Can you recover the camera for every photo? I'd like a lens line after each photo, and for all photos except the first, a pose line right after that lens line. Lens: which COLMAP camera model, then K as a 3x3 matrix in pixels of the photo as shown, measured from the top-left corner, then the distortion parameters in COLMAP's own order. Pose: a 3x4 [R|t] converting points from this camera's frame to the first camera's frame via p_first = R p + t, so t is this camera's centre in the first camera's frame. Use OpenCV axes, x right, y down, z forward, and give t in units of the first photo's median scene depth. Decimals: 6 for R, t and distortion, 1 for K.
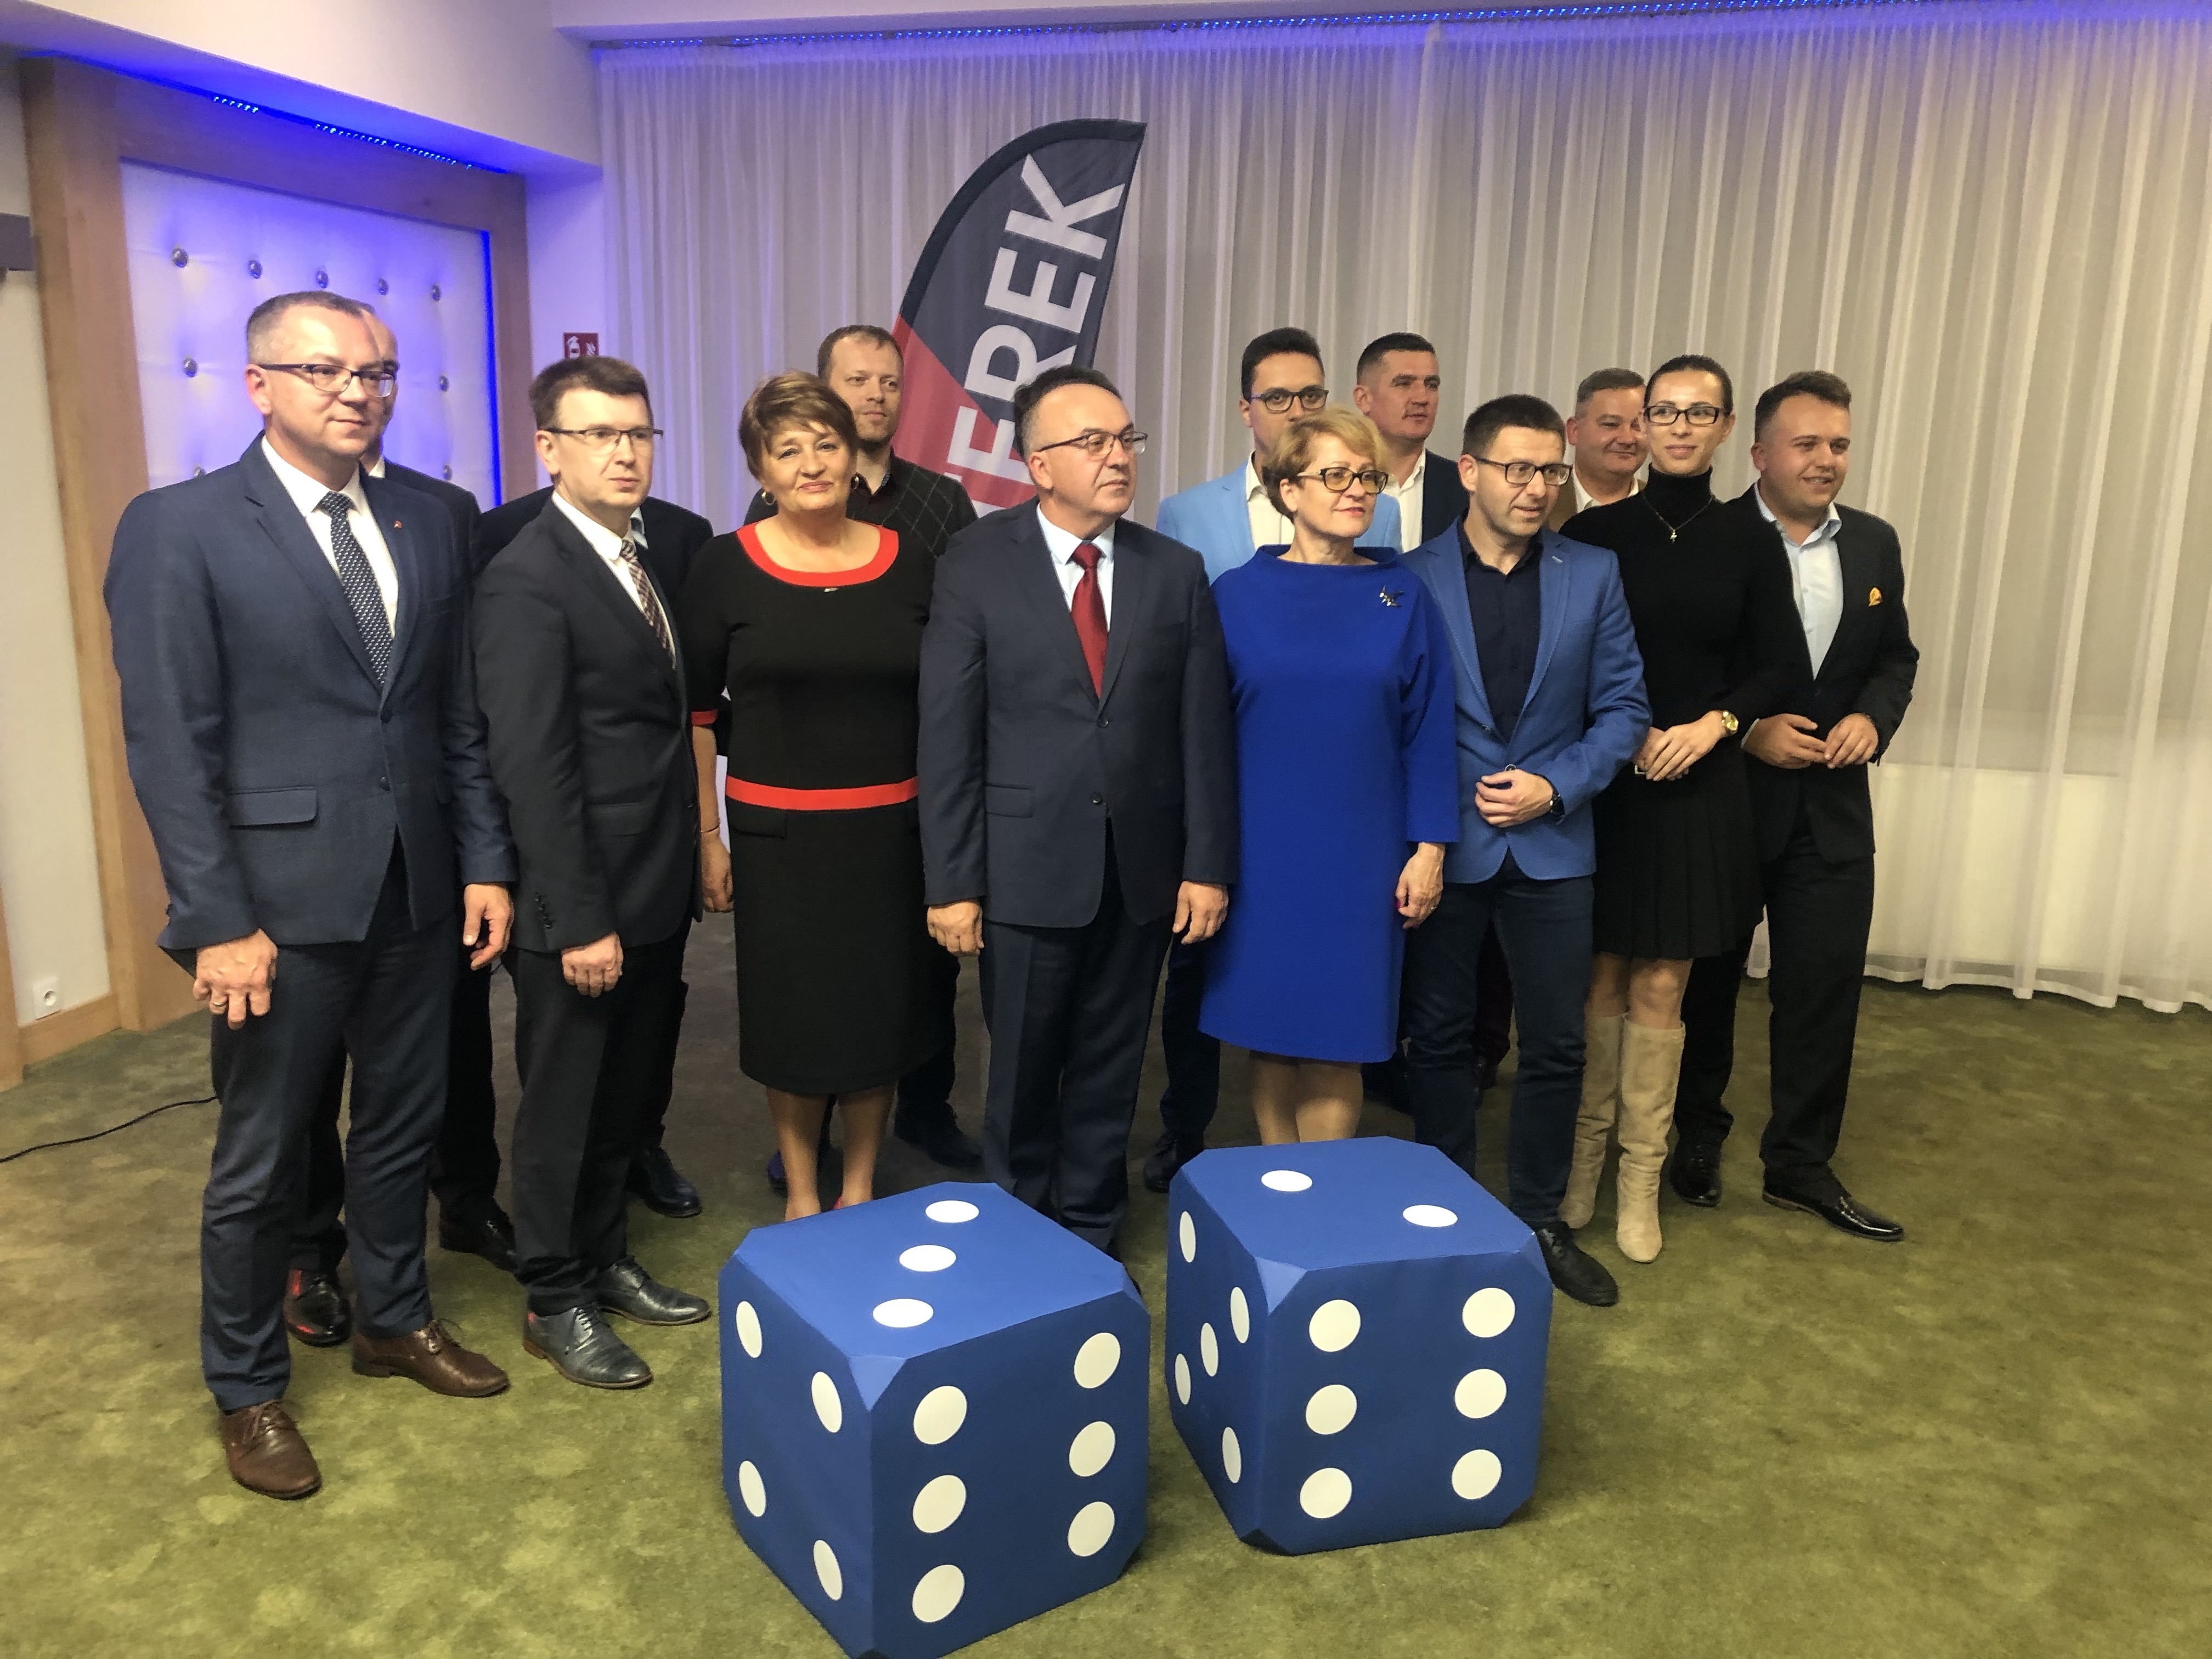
lens RADIAL K [[1799.3, 0, 1086.0], [0, 1799.3, 835.7], [0, 0, 1]] dist [0.055859, -0.022157]
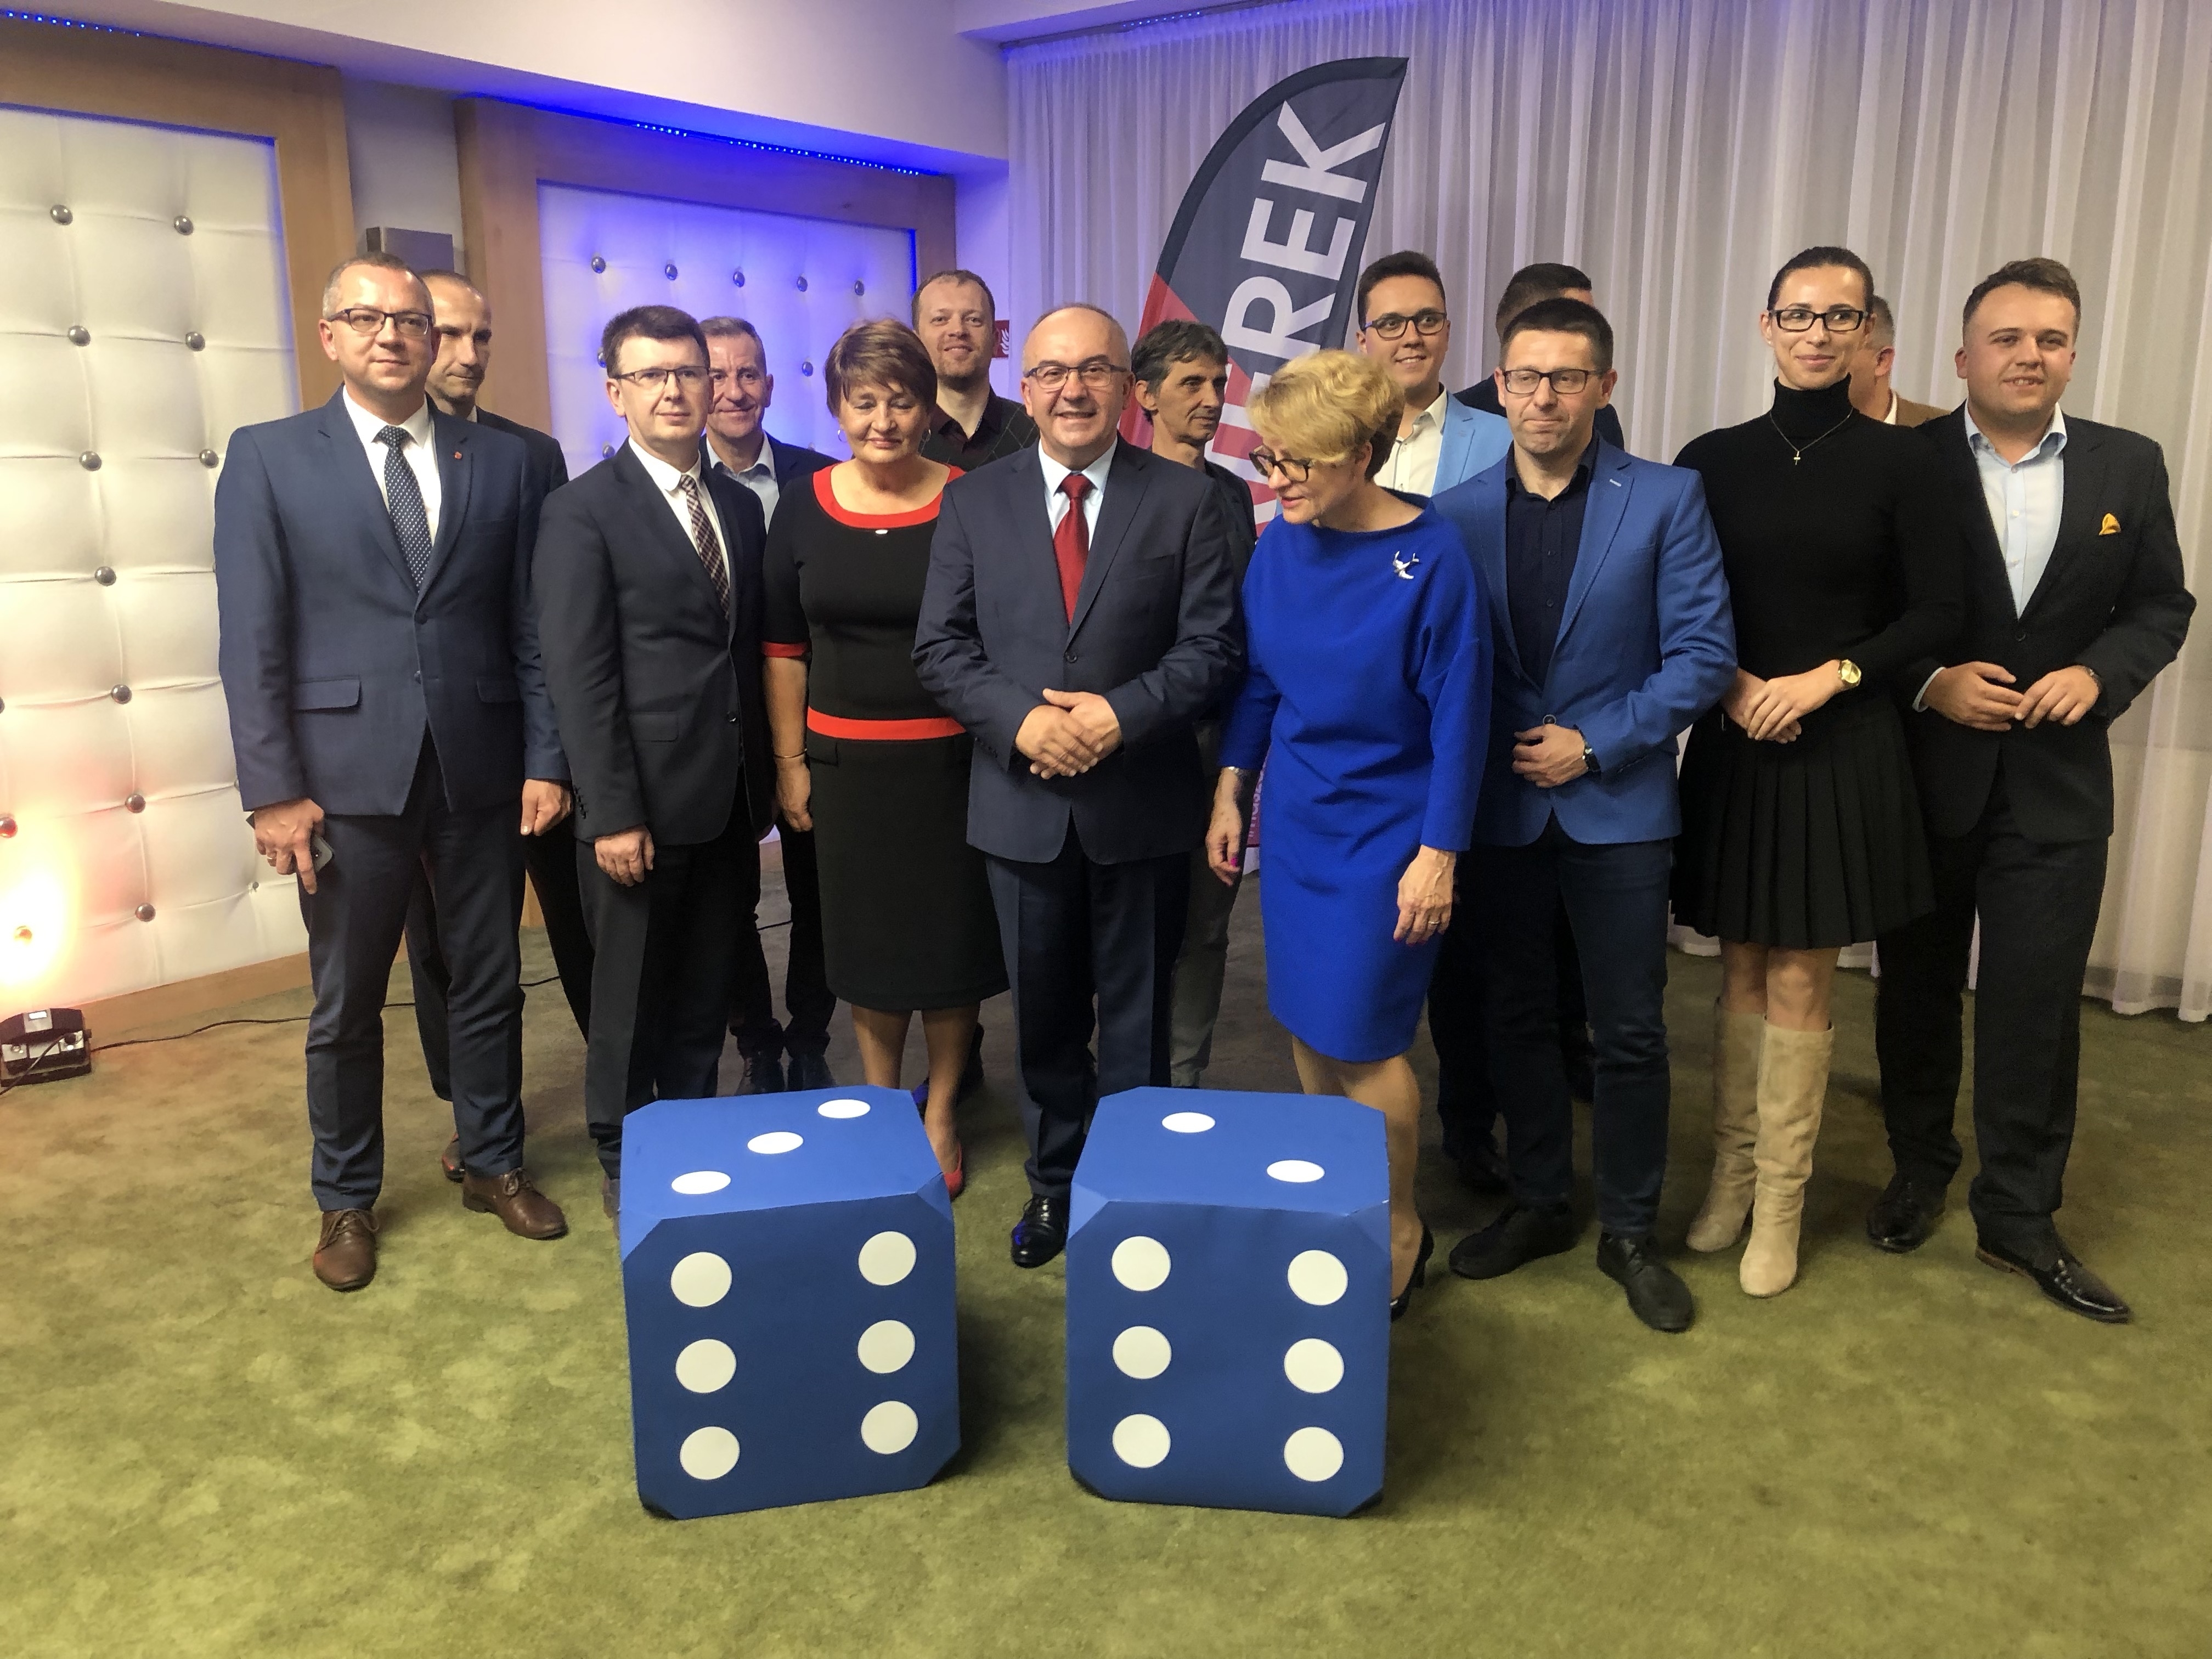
lens RADIAL K [[1799.3, 0, 1088.1], [0, 1799.3, 820.2], [0, 0, 1]] dist [0.055859, -0.022157]
pose [[0.928252, 0.054207, -0.367982, 0.341641], [-0.058861, 0.998265, -0.001428, 0.029569], [0.367266, 0.022985, 0.929832, 0.071469]]
